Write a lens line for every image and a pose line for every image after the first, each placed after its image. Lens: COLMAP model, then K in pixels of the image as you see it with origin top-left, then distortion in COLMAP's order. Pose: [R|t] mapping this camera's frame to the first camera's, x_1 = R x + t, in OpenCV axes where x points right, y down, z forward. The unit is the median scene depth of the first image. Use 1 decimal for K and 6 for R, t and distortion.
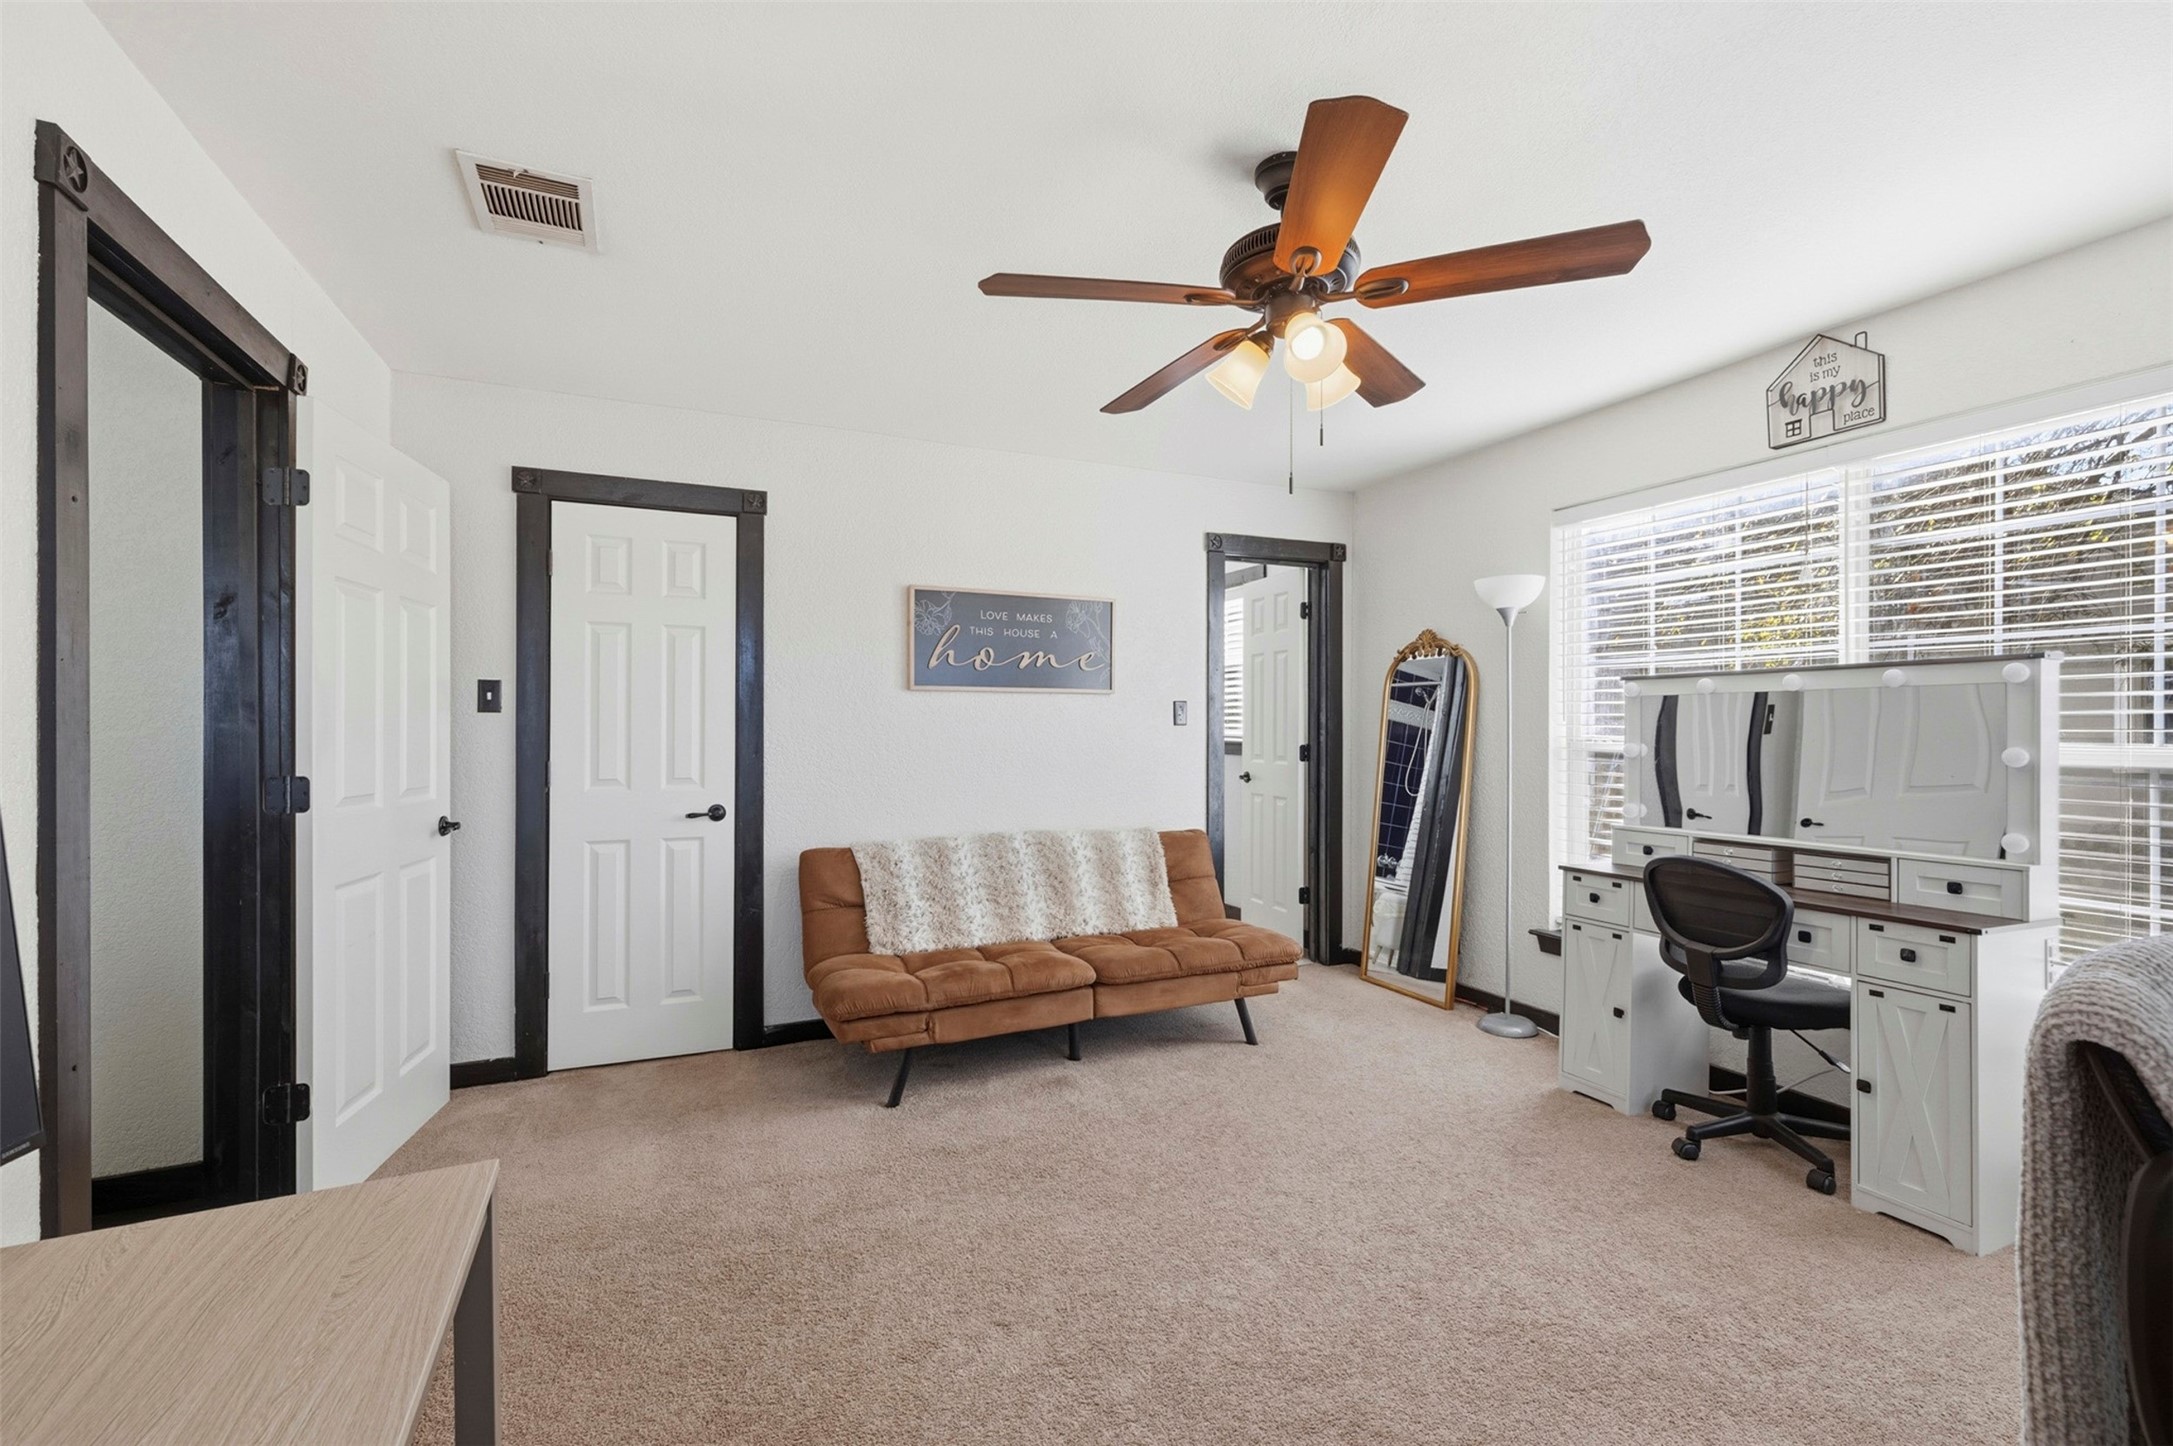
lens RADIAL K [[910.5, 0, 1083.1], [0, 910.5, 726.3], [0, 0, 1]] dist [0.002672, 0.000343]
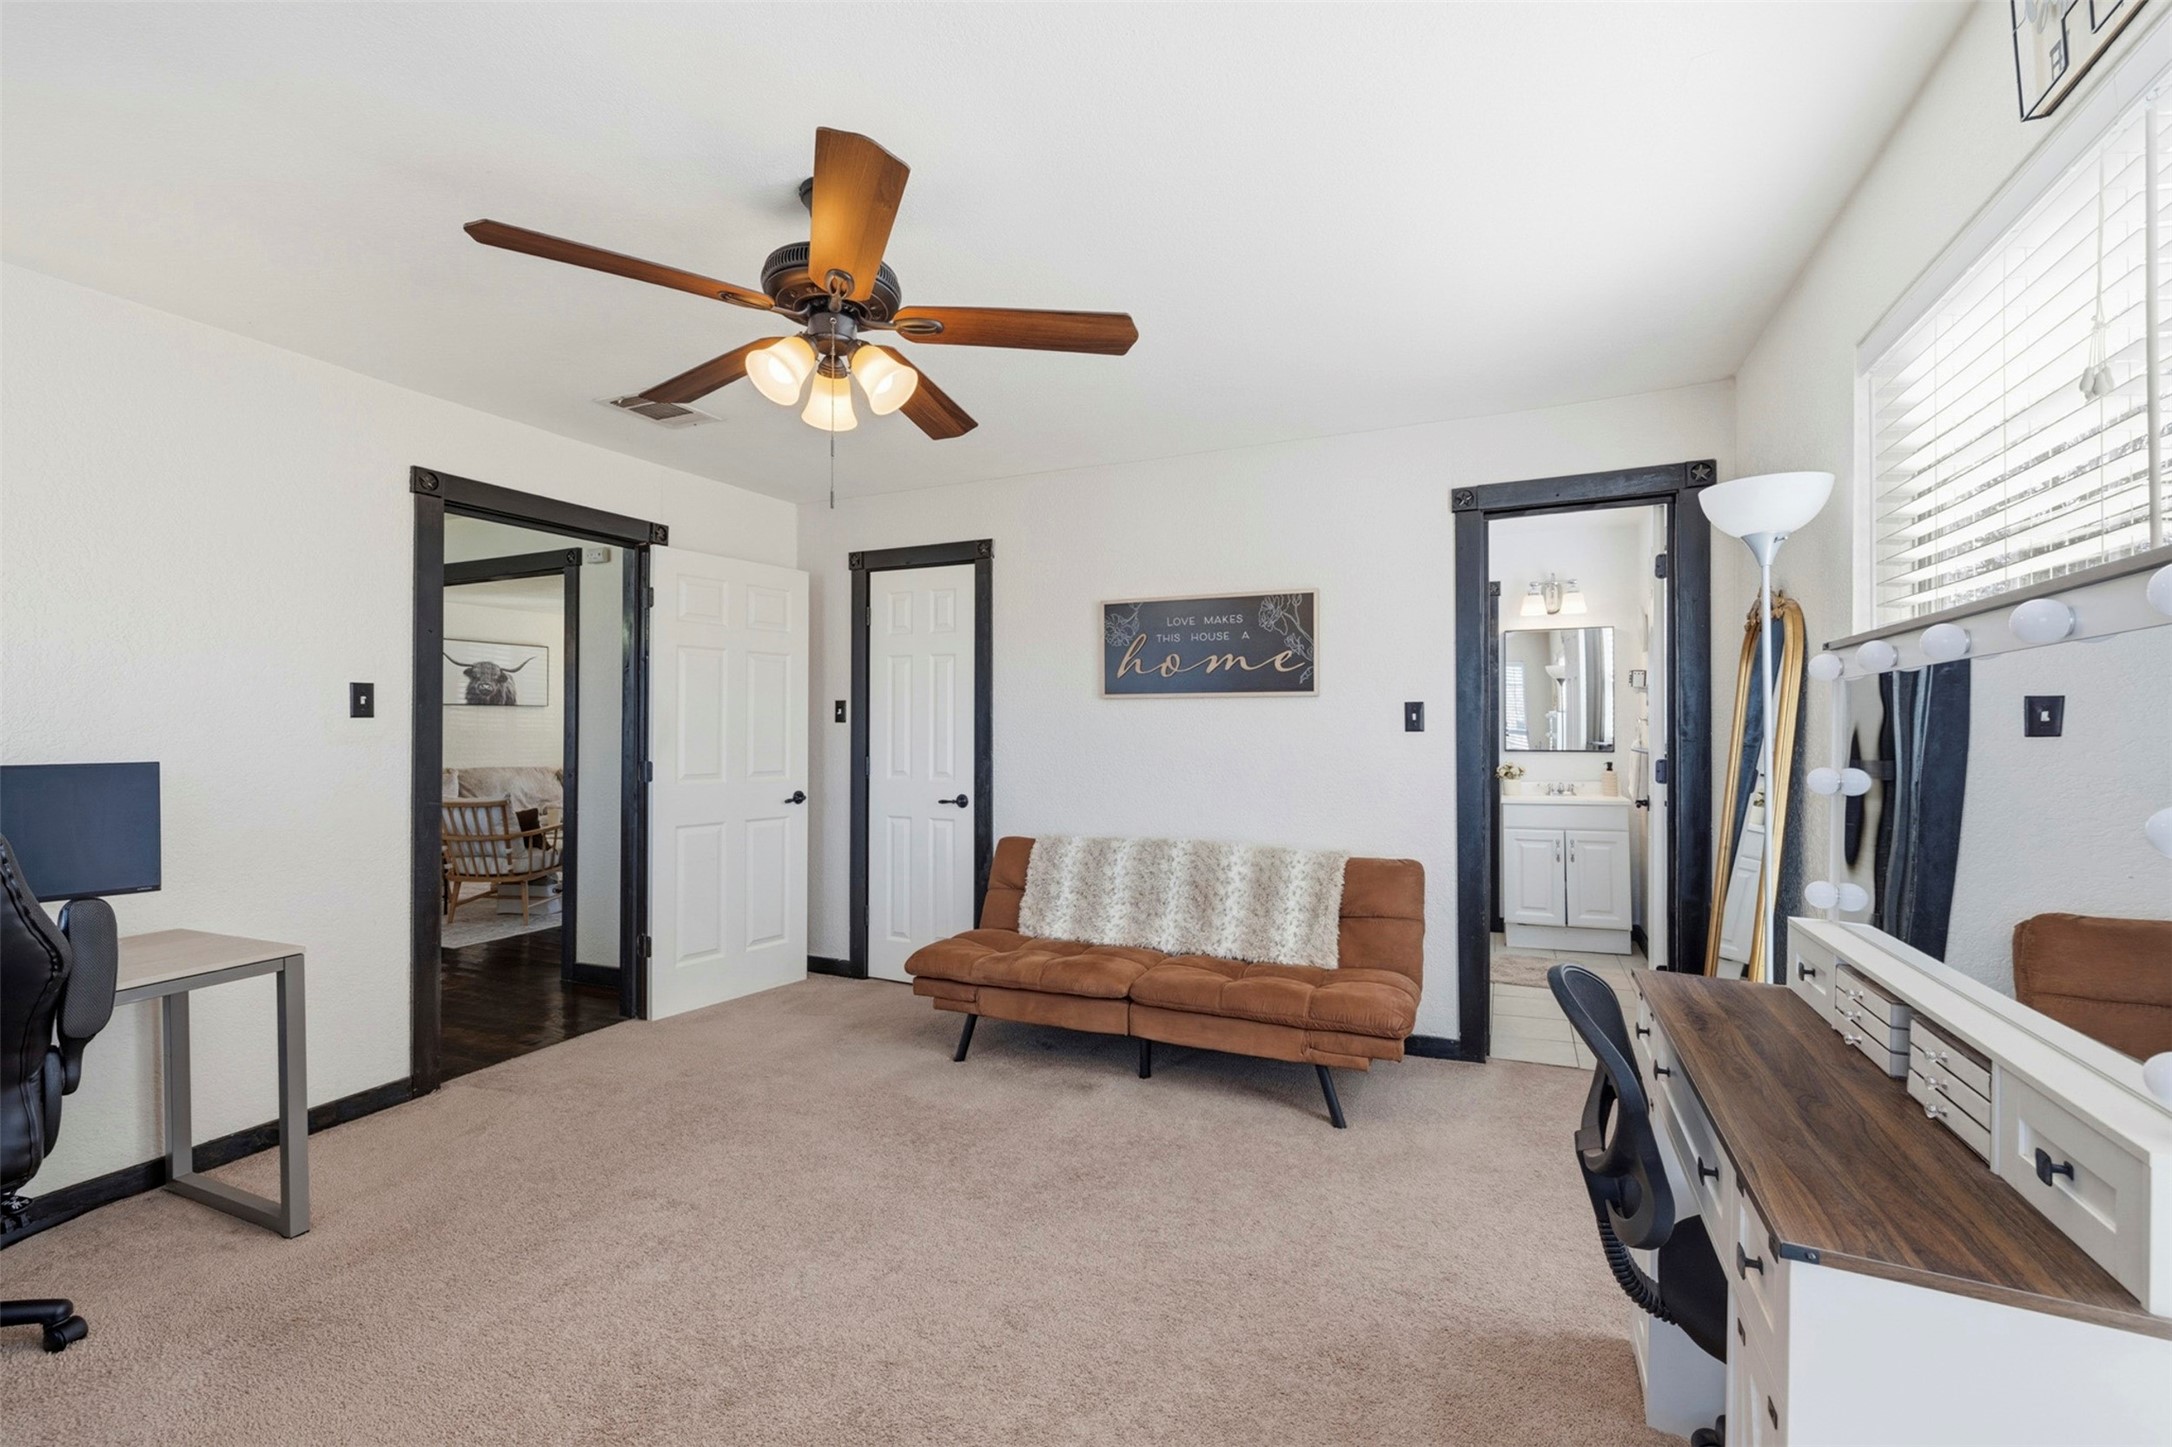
lens RADIAL K [[910.1, 0, 1096.9], [0, 910.1, 721.6], [0, 0, 1]] dist [0.002672, 0.000343]
pose [[0.669191, -0.006189, -0.743065, 0.652745], [-0.000188, 0.999964, -0.008497, -0.003912], [0.743090, 0.005826, 0.669166, 0.298914]]
